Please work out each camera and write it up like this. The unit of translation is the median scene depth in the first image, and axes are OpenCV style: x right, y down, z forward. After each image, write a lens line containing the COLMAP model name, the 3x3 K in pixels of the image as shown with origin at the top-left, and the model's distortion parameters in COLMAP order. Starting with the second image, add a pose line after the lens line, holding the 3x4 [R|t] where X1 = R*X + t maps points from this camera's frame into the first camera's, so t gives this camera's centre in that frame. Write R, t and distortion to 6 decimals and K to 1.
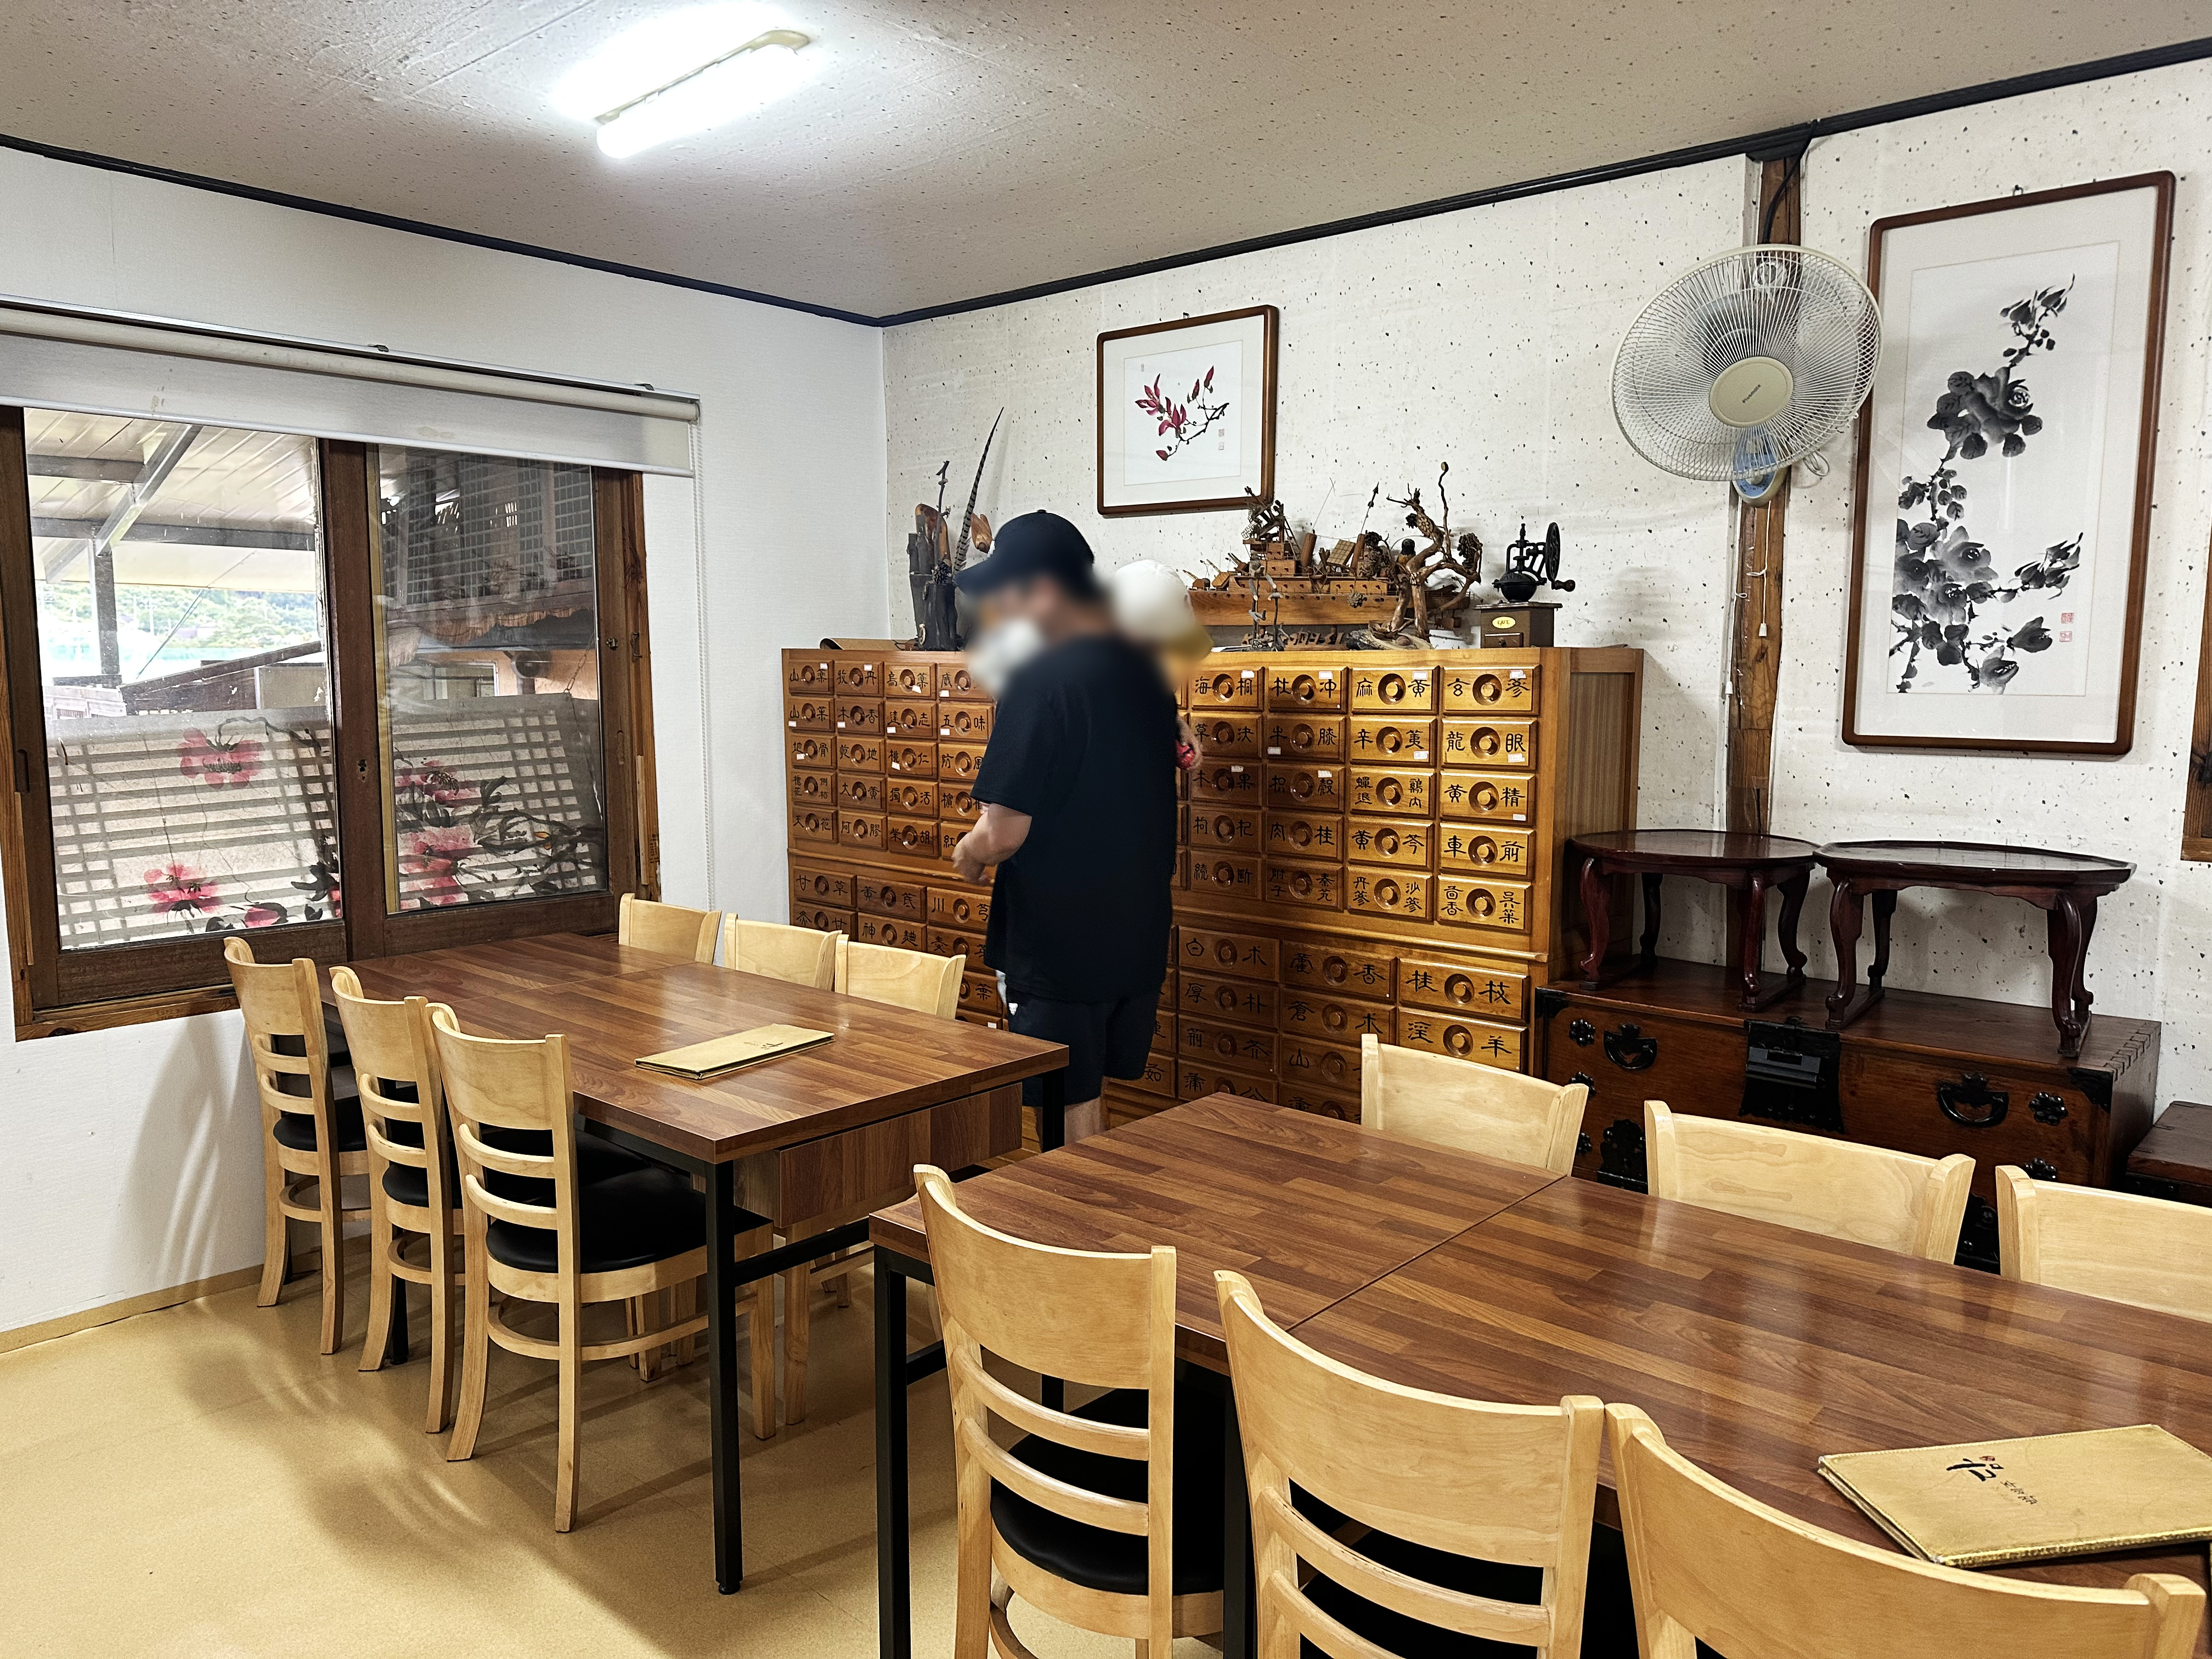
lens RADIAL K [[1541.2, 0, 1103.9], [0, 1541.2, 829.5], [0, 0, 1]] dist [0.002026, -0.000168]
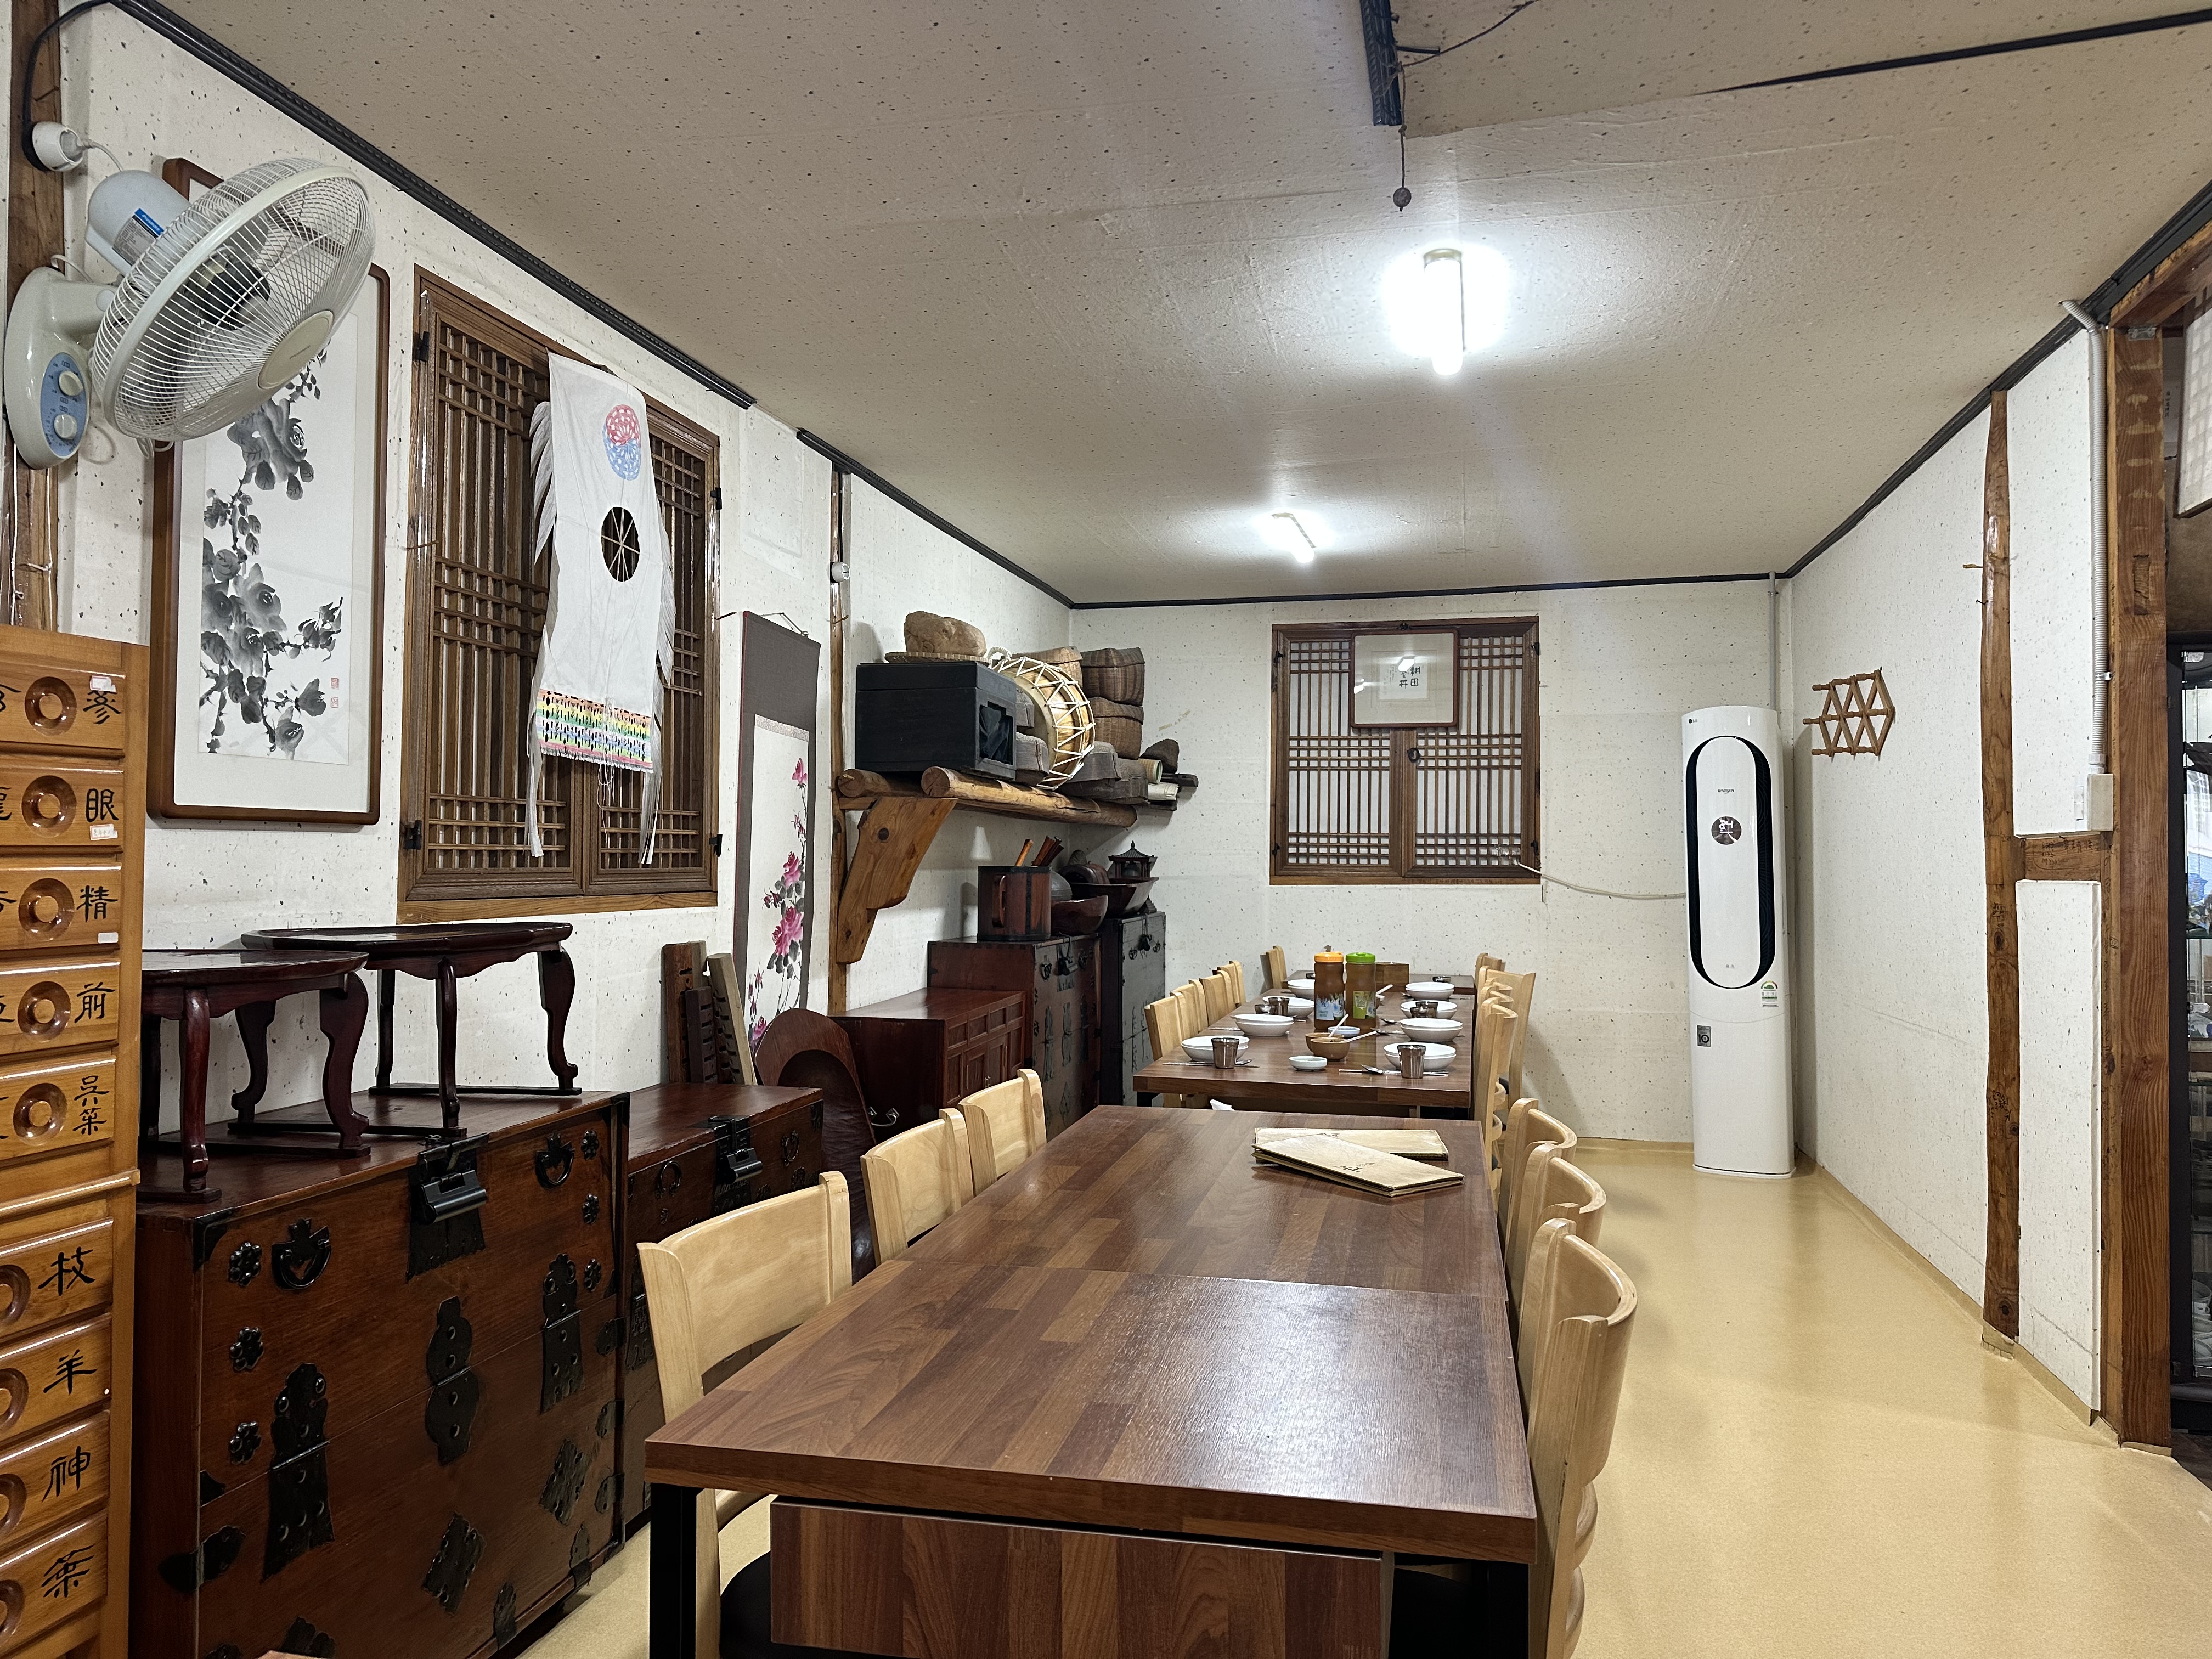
lens RADIAL K [[1541.2, 0, 1101.7], [0, 1541.2, 832.9], [0, 0, 1]] dist [0.002026, -0.000168]
pose [[-0.481889, 0.009601, 0.876180, -0.426276], [0.092025, 0.994965, 0.039710, -0.037411], [-0.871386, 0.099767, -0.480346, 1.016961]]
